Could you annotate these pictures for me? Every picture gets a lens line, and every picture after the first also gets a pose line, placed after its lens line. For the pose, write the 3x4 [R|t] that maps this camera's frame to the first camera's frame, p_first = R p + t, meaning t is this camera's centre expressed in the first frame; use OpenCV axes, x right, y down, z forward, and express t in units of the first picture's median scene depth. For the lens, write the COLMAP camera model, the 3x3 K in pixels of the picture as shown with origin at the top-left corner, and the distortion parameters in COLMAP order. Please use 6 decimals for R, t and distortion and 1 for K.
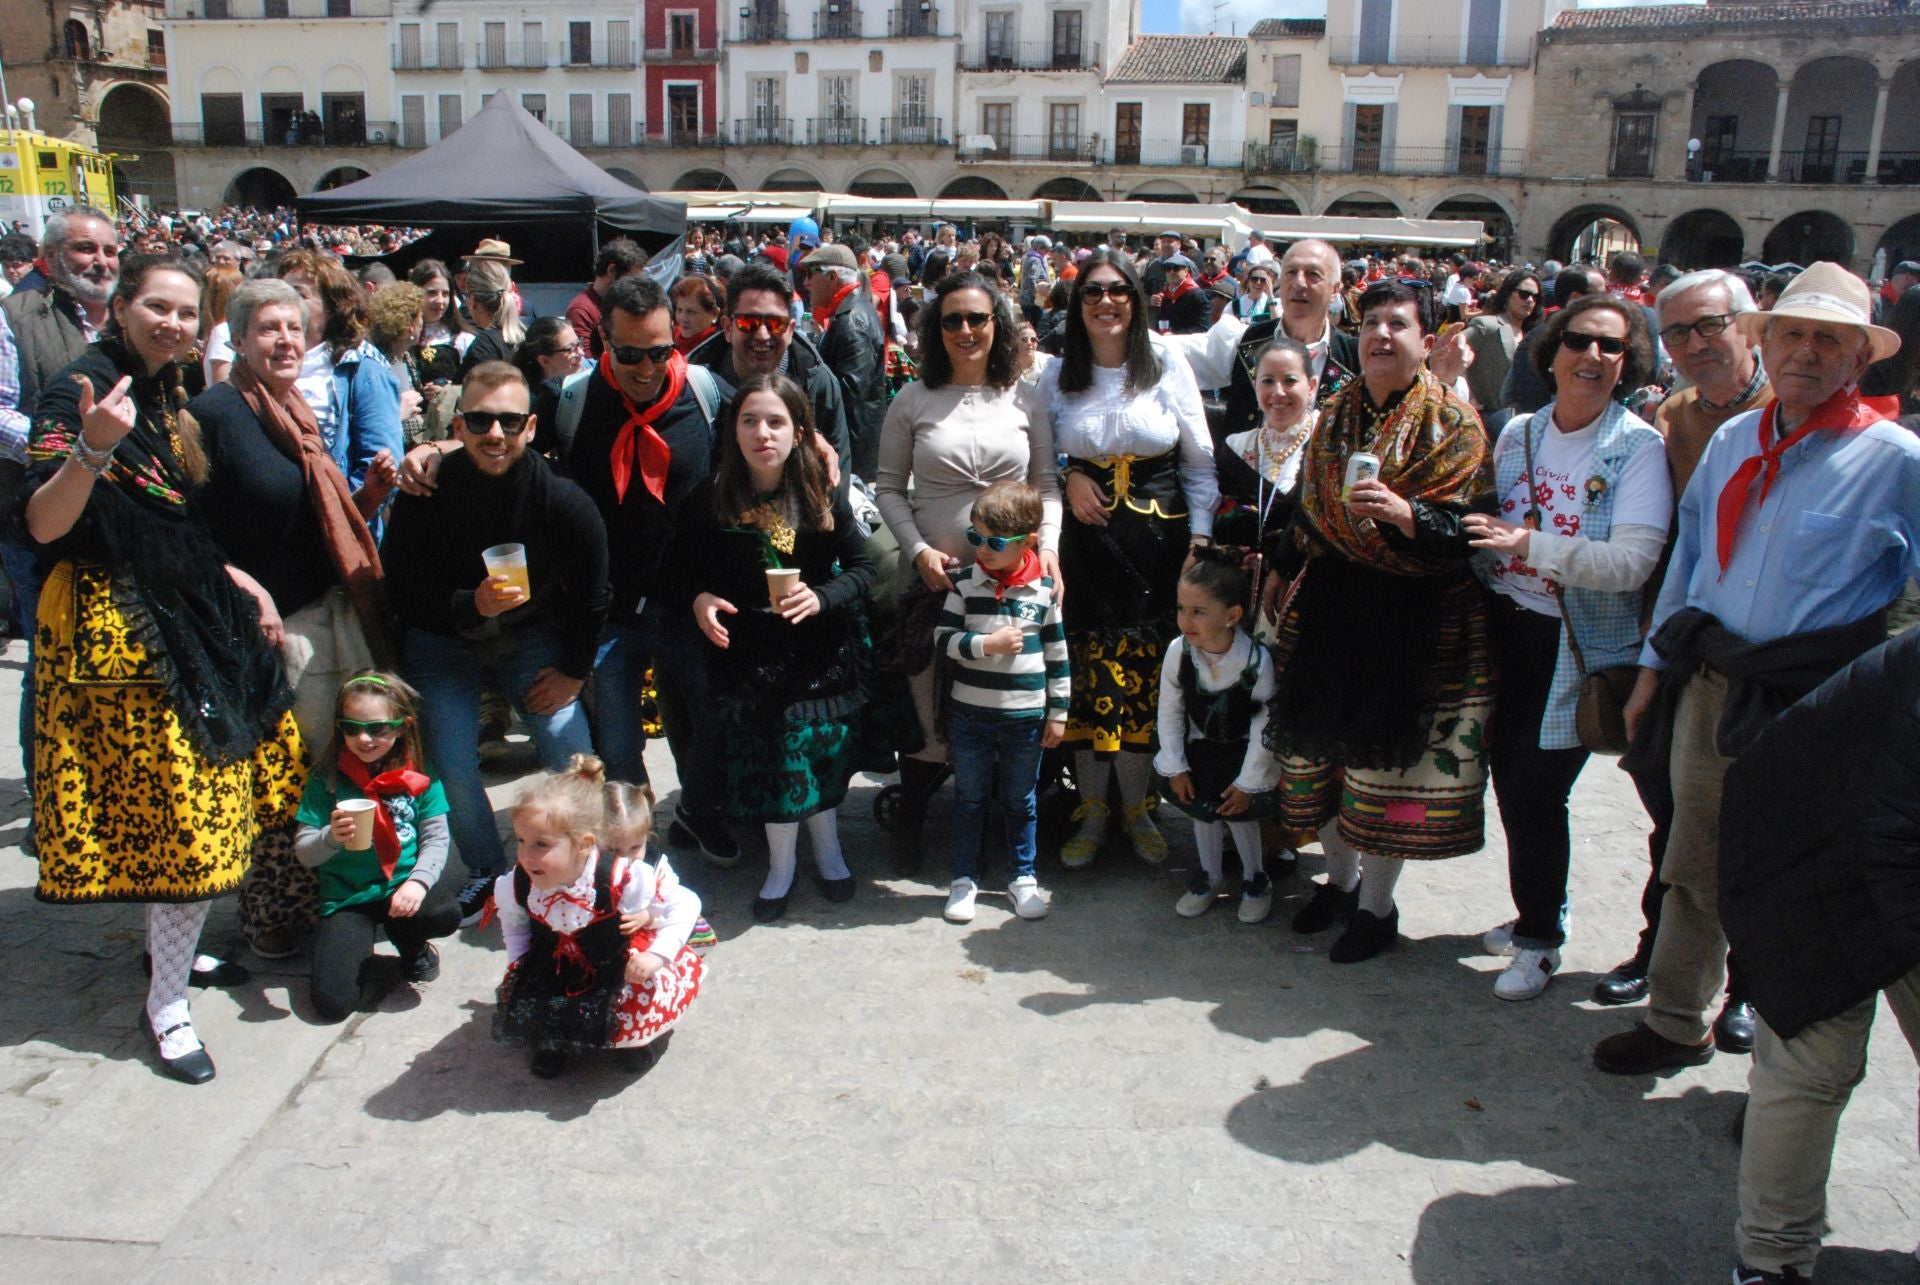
lens RADIAL K [[1510.8, 0, 960.0], [0, 1510.8, 642.5], [0, 0, 1]] dist [-0.159949, 0.127989]
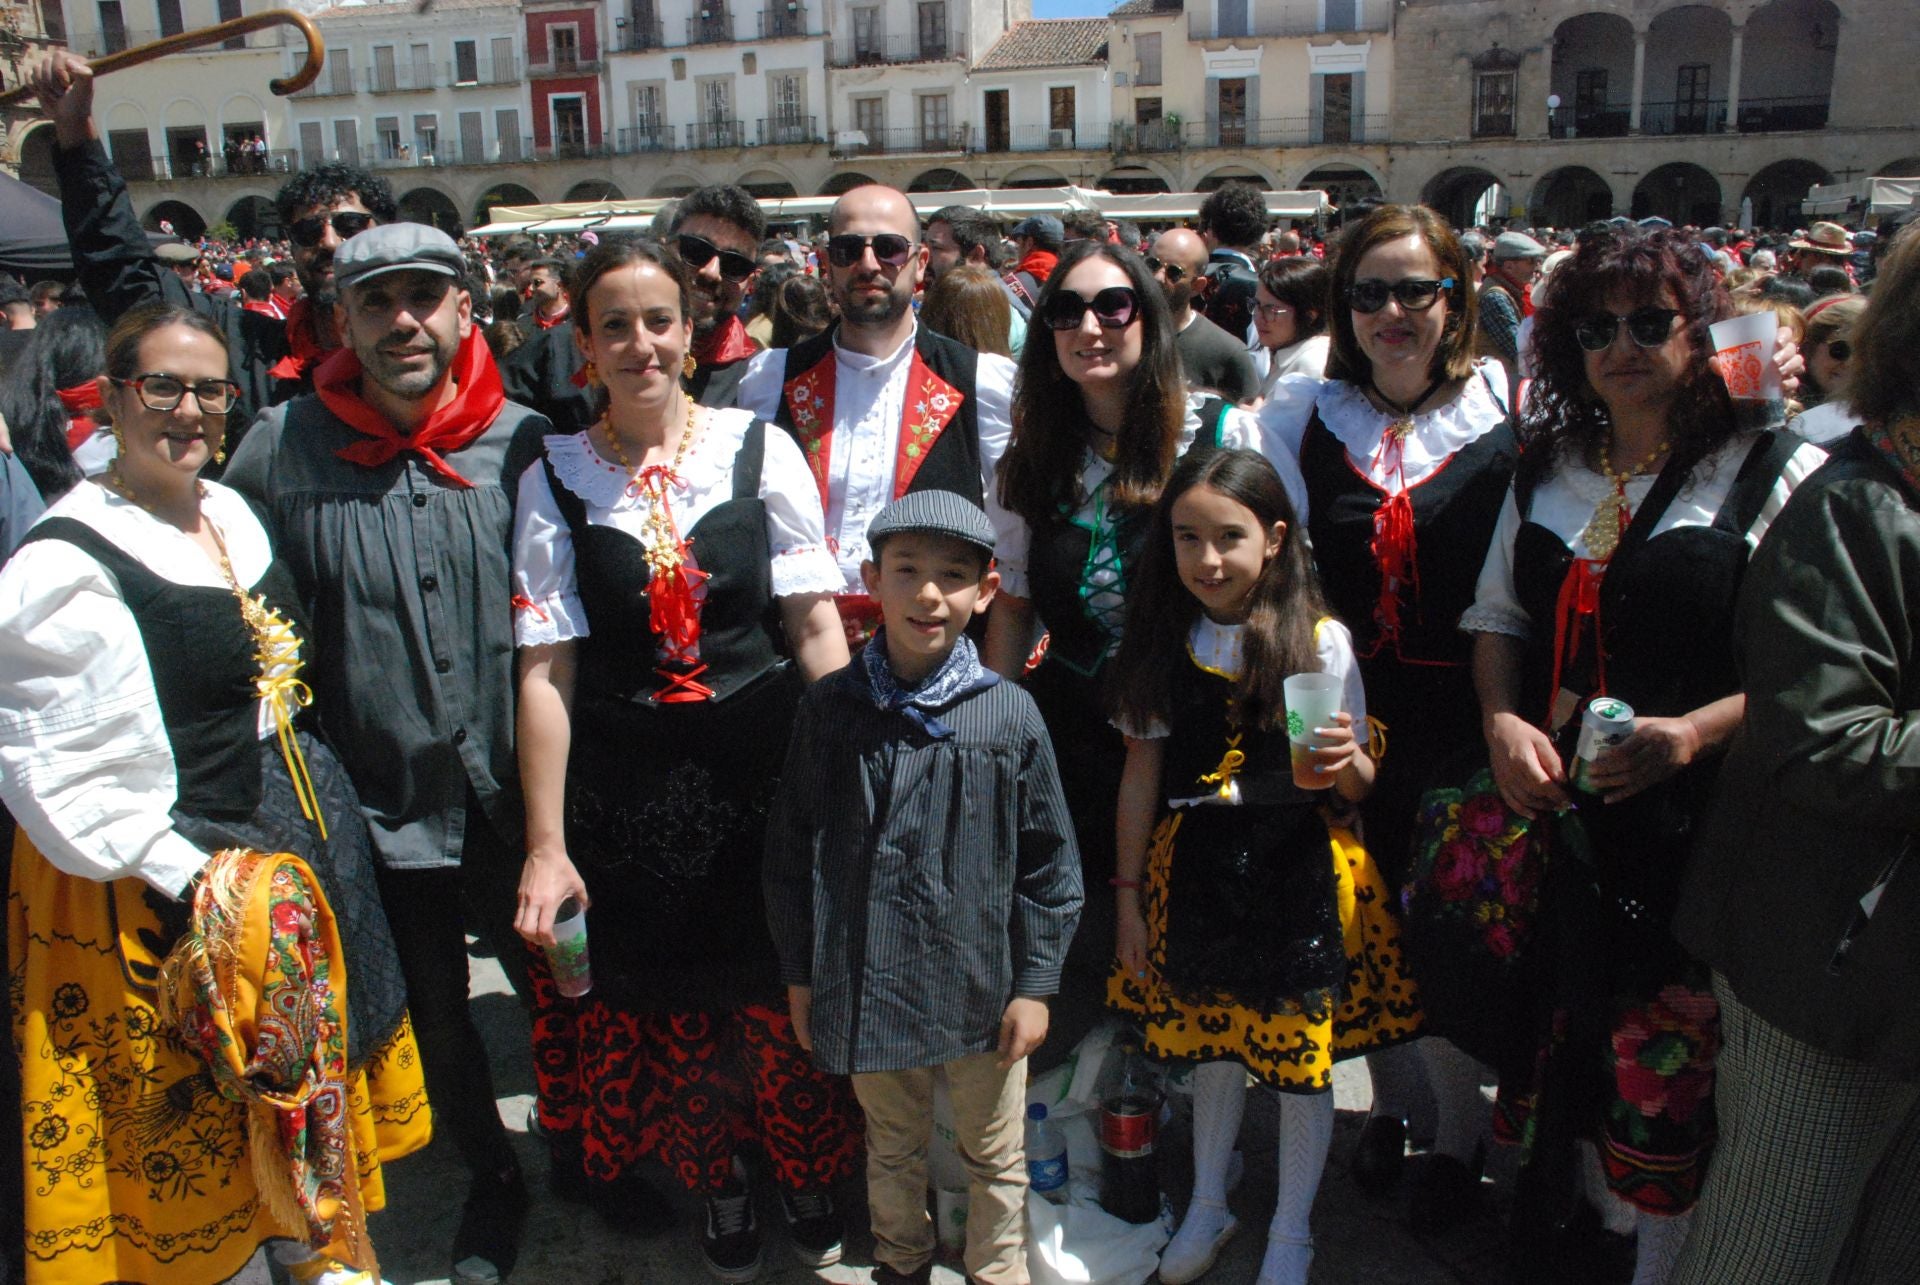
lens RADIAL K [[1510.8, 0, 960.0], [0, 1510.8, 642.5], [0, 0, 1]] dist [-0.159949, 0.127989]
pose [[0.998628, -0.039241, -0.034672, 0.108343], [0.039392, 0.999217, 0.003678, 0.003501], [0.034501, -0.005039, 0.999392, -0.002847]]
